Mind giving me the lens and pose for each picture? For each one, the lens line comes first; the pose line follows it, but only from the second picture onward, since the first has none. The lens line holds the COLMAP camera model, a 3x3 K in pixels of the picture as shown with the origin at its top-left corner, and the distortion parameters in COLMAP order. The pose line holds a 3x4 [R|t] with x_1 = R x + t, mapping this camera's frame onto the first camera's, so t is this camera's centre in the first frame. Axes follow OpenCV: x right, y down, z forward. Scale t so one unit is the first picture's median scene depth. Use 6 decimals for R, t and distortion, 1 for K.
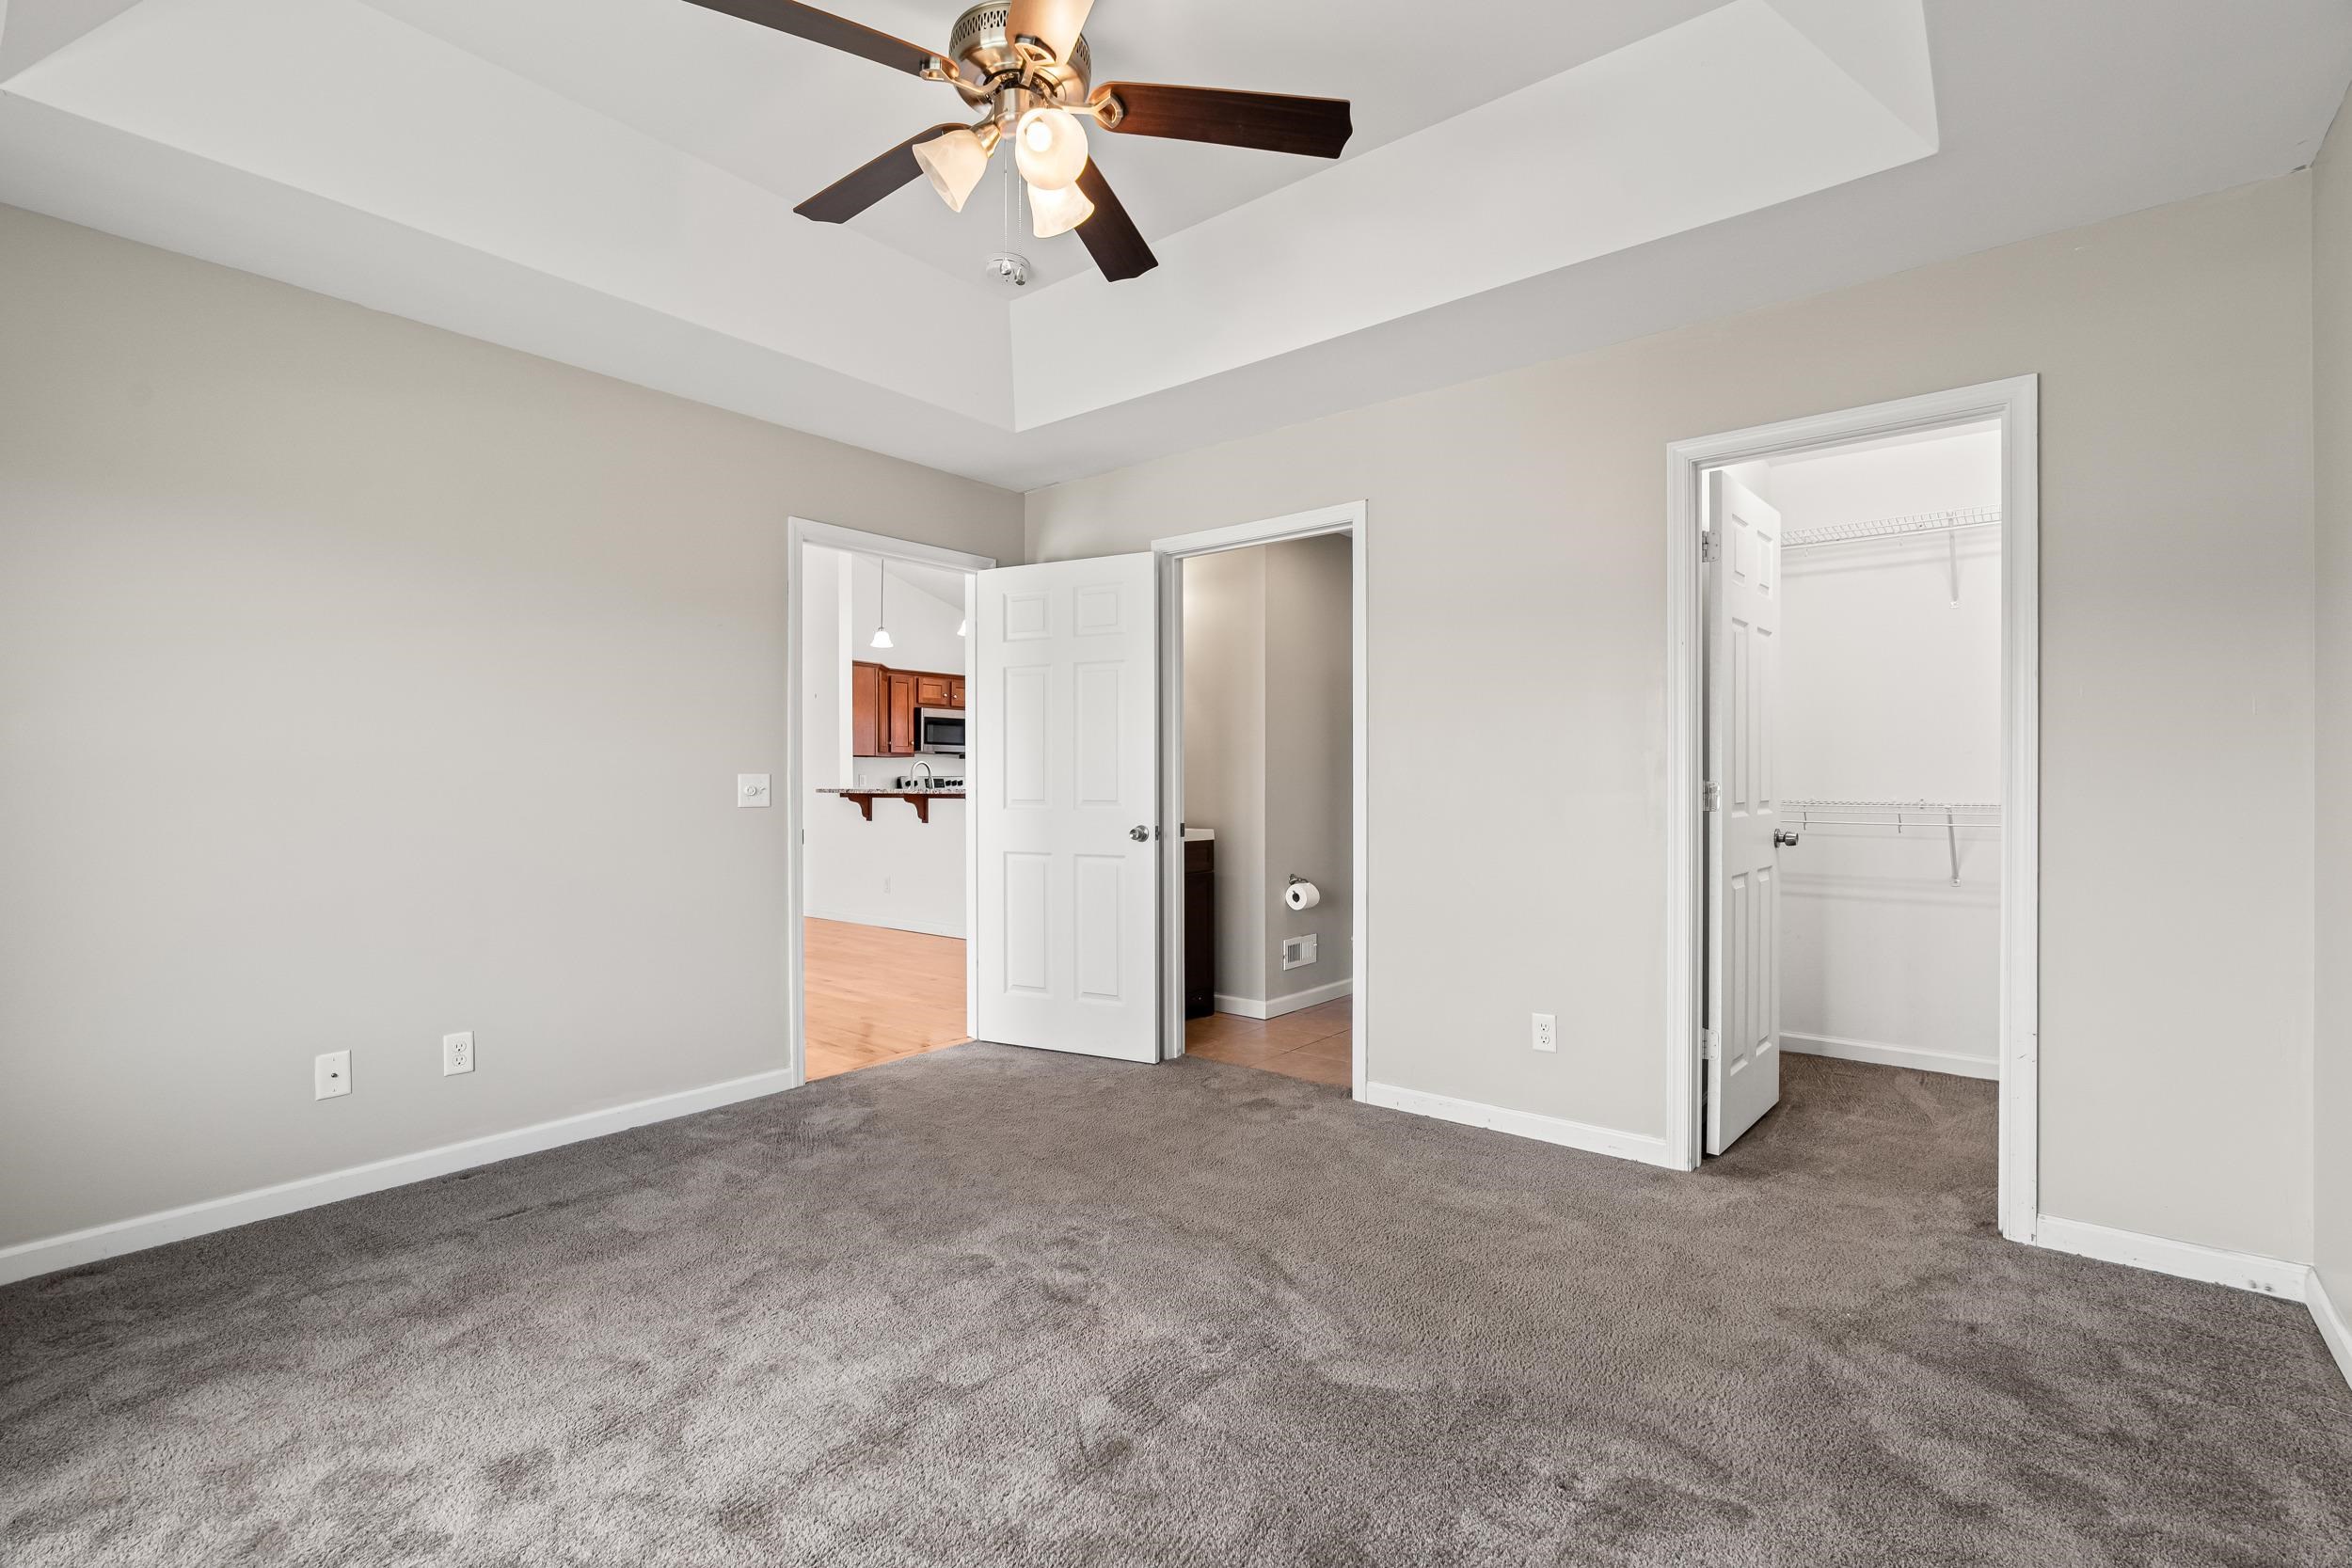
lens RADIAL K [[1081.0, 0, 1177.6], [0, 1081.0, 774.4], [0, 0, 1]] dist [-0.002732, 0.000305]
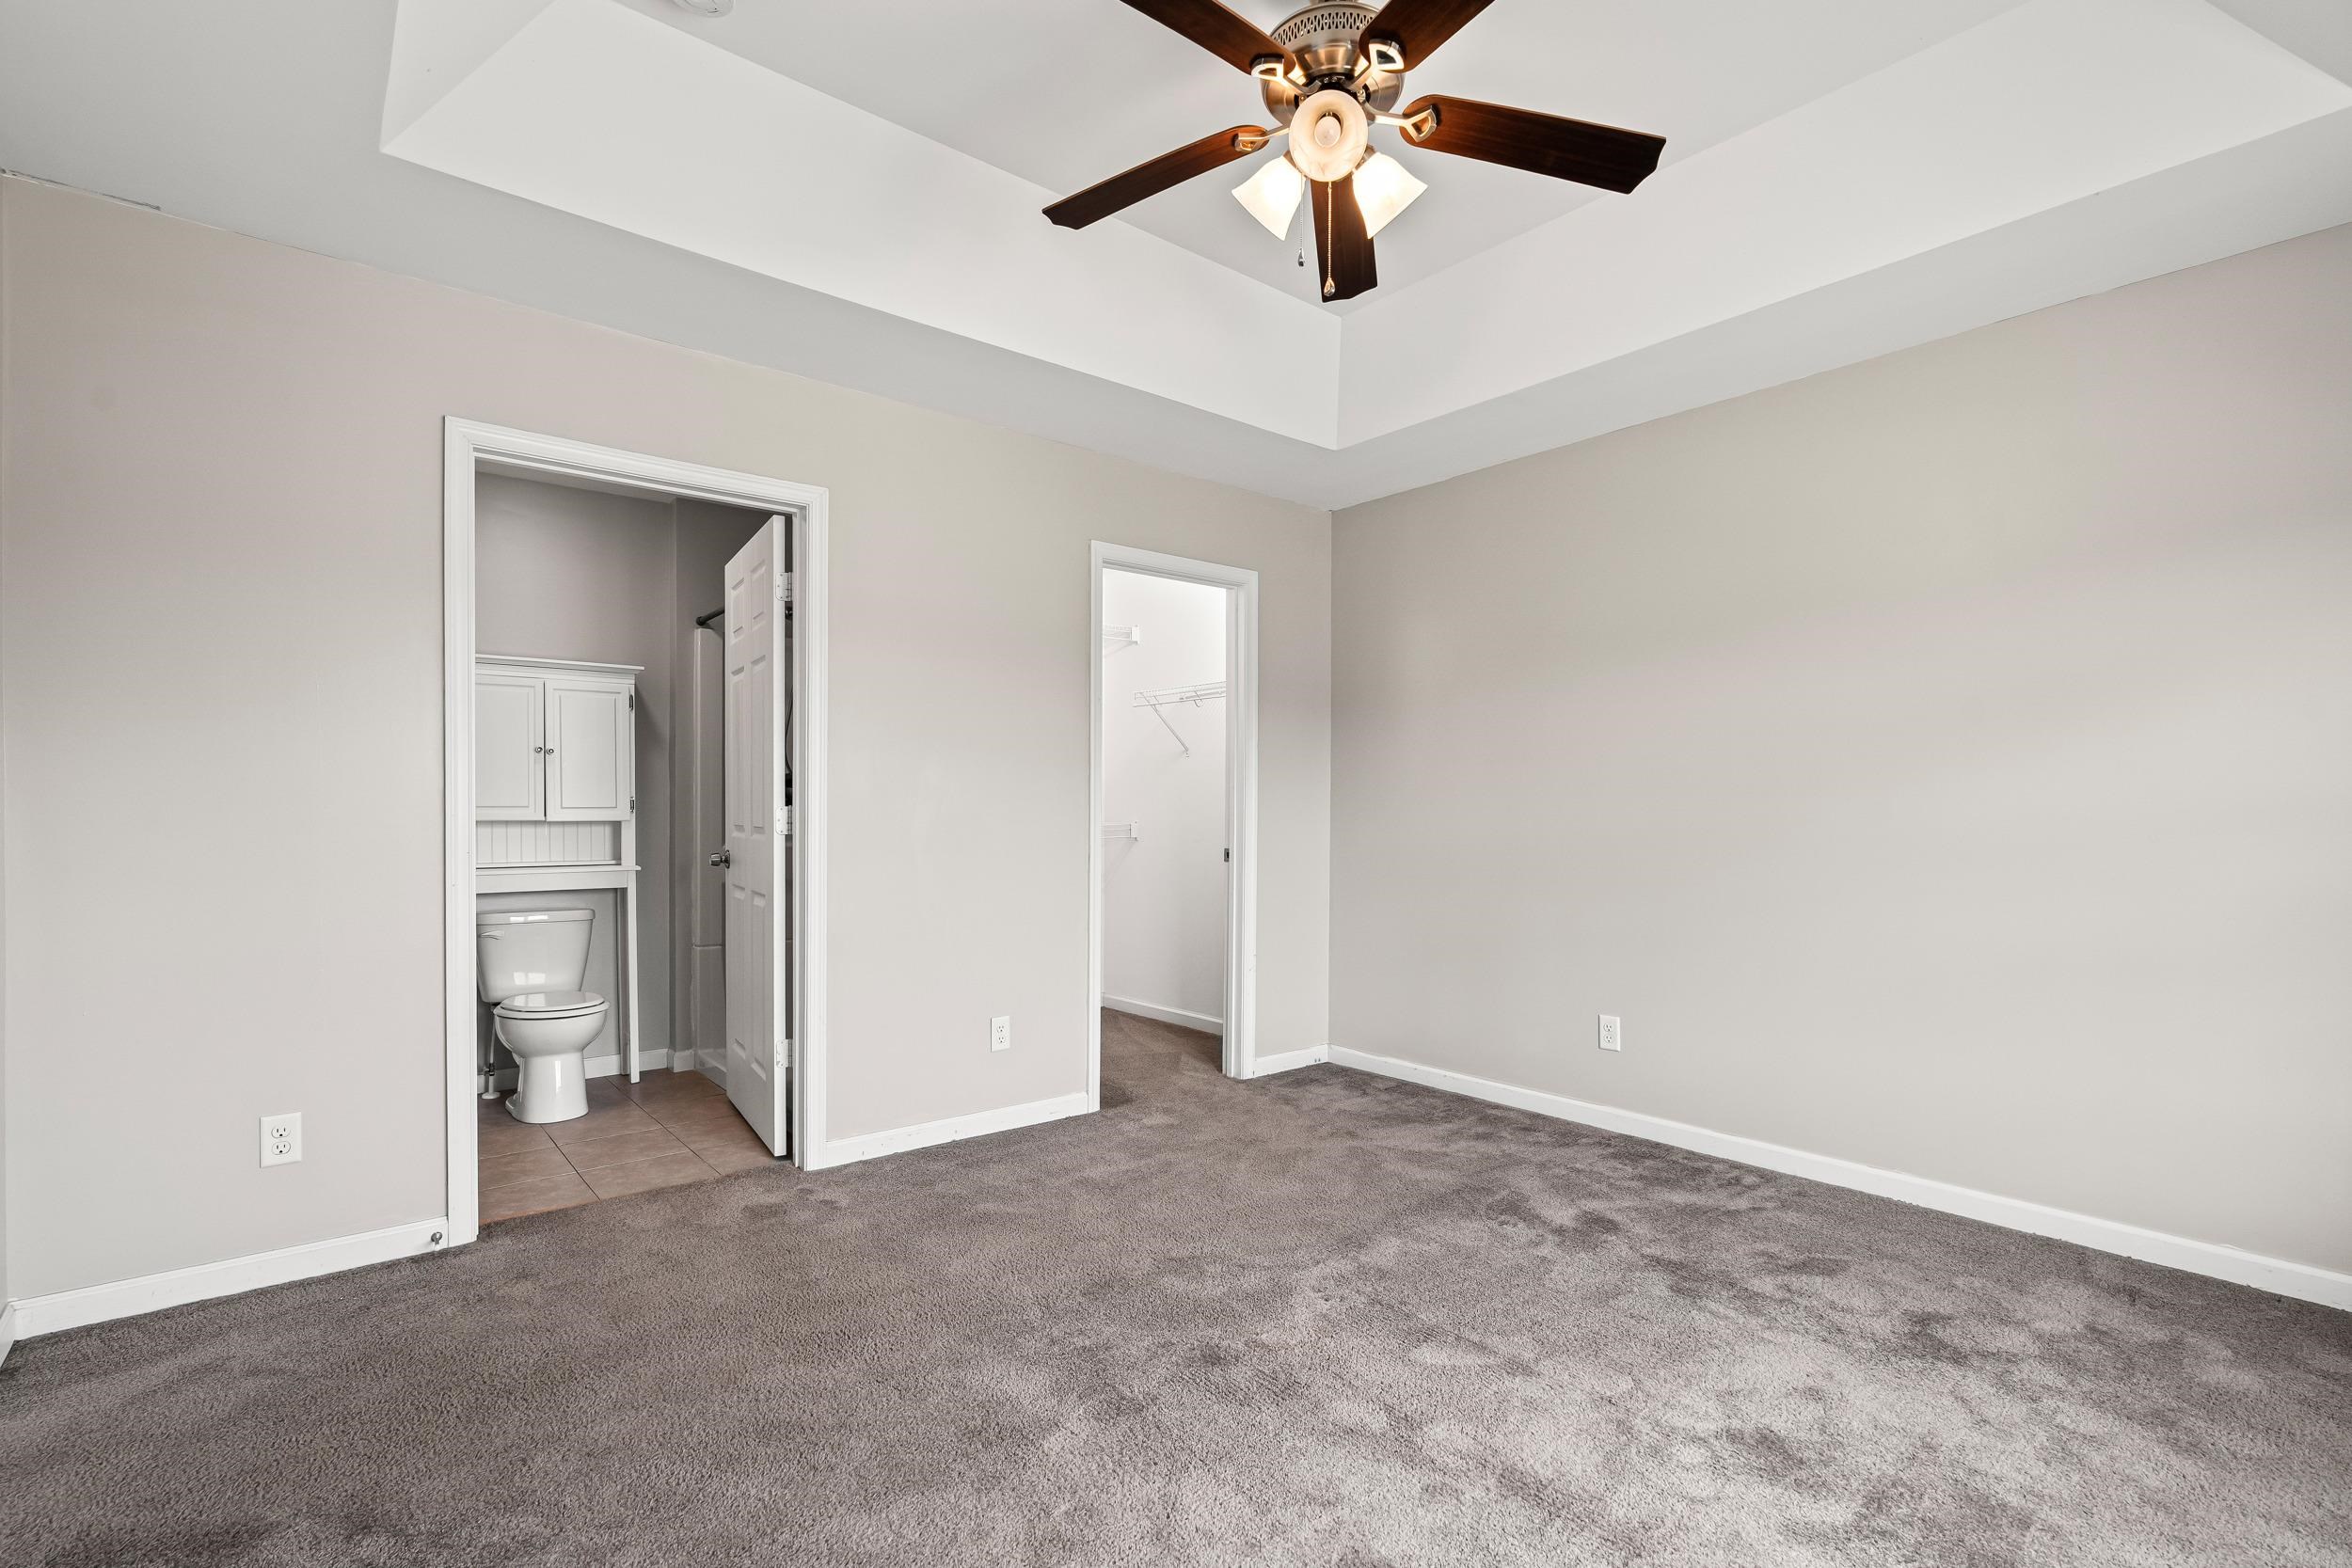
lens RADIAL K [[1081.0, 0, 1177.6], [0, 1081.0, 774.4], [0, 0, 1]] dist [-0.002732, 0.000305]
pose [[0.215801, 0.028953, 0.976008, -0.720172], [-0.003426, 0.999577, -0.028895, 0.004152], [-0.976431, 0.002892, 0.215809, 0.582436]]
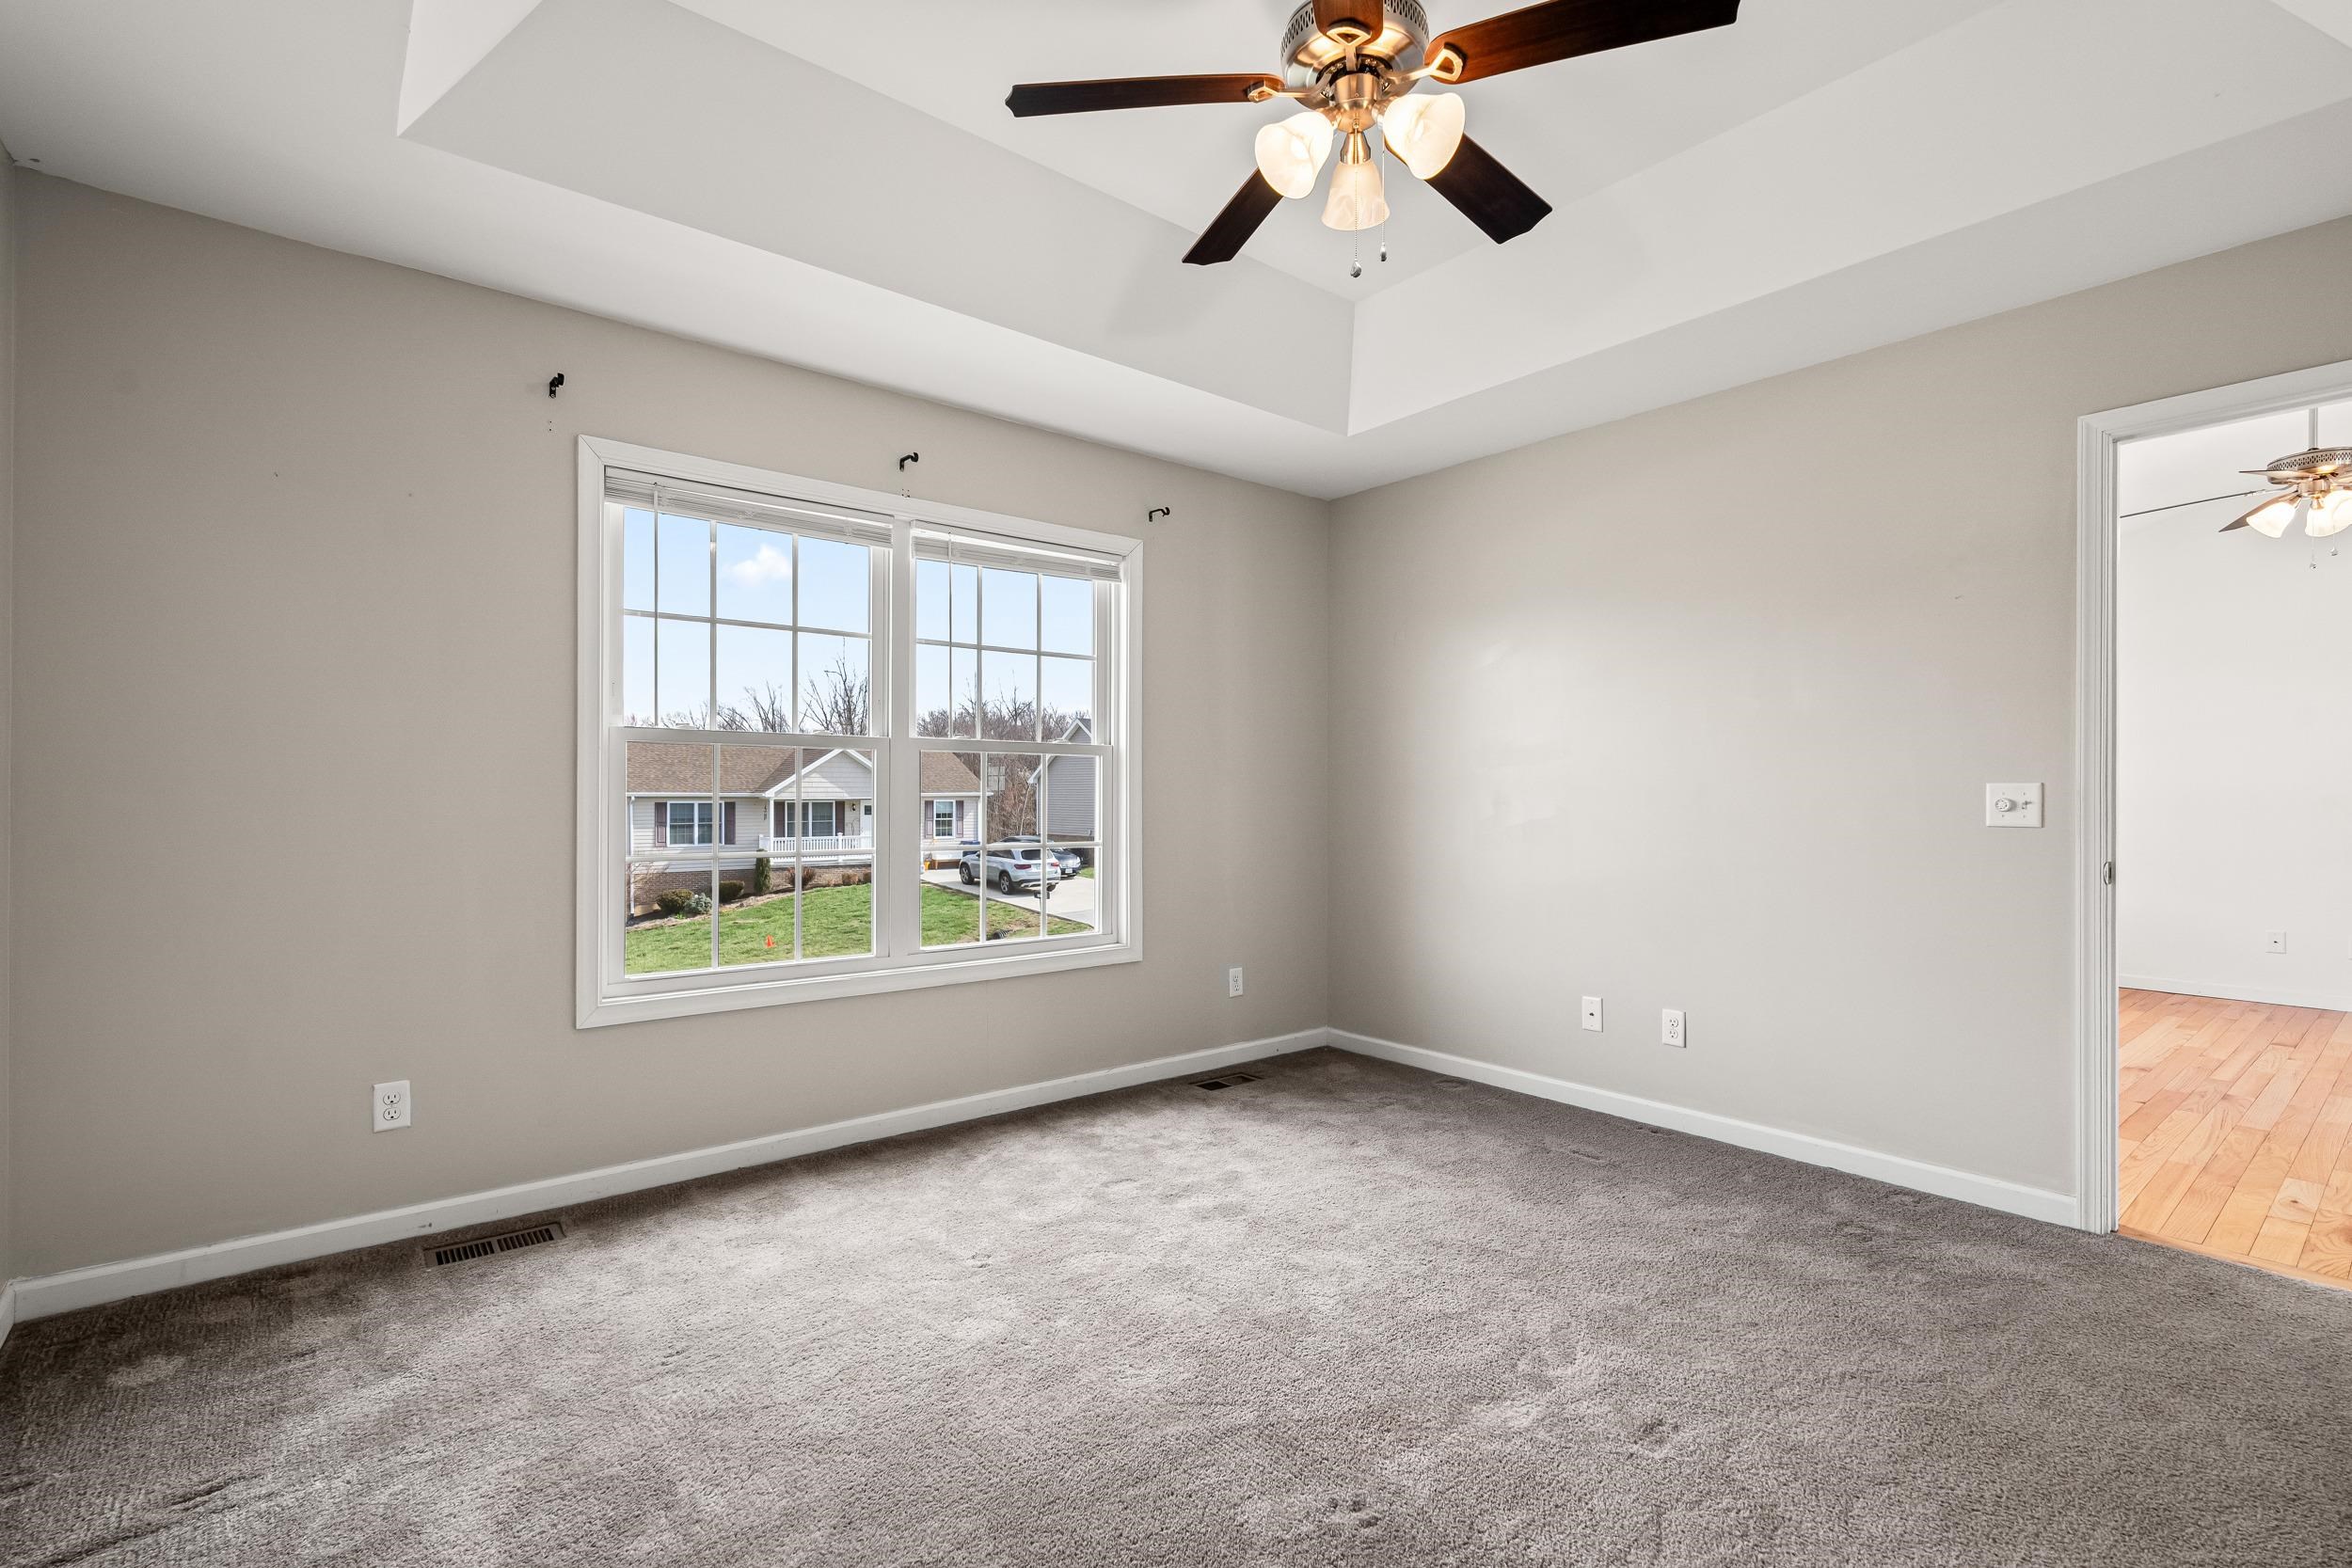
lens RADIAL K [[1068.5, 0, 1176.0], [0, 1068.5, 784.0], [0, 0, 1]] dist [-0.000827, 0.000215]
pose [[-0.216083, -0.010520, -0.976318, 0.550496], [0.003290, 0.999928, -0.011503, 0.008730], [0.976370, -0.005698, -0.216033, 0.705948]]
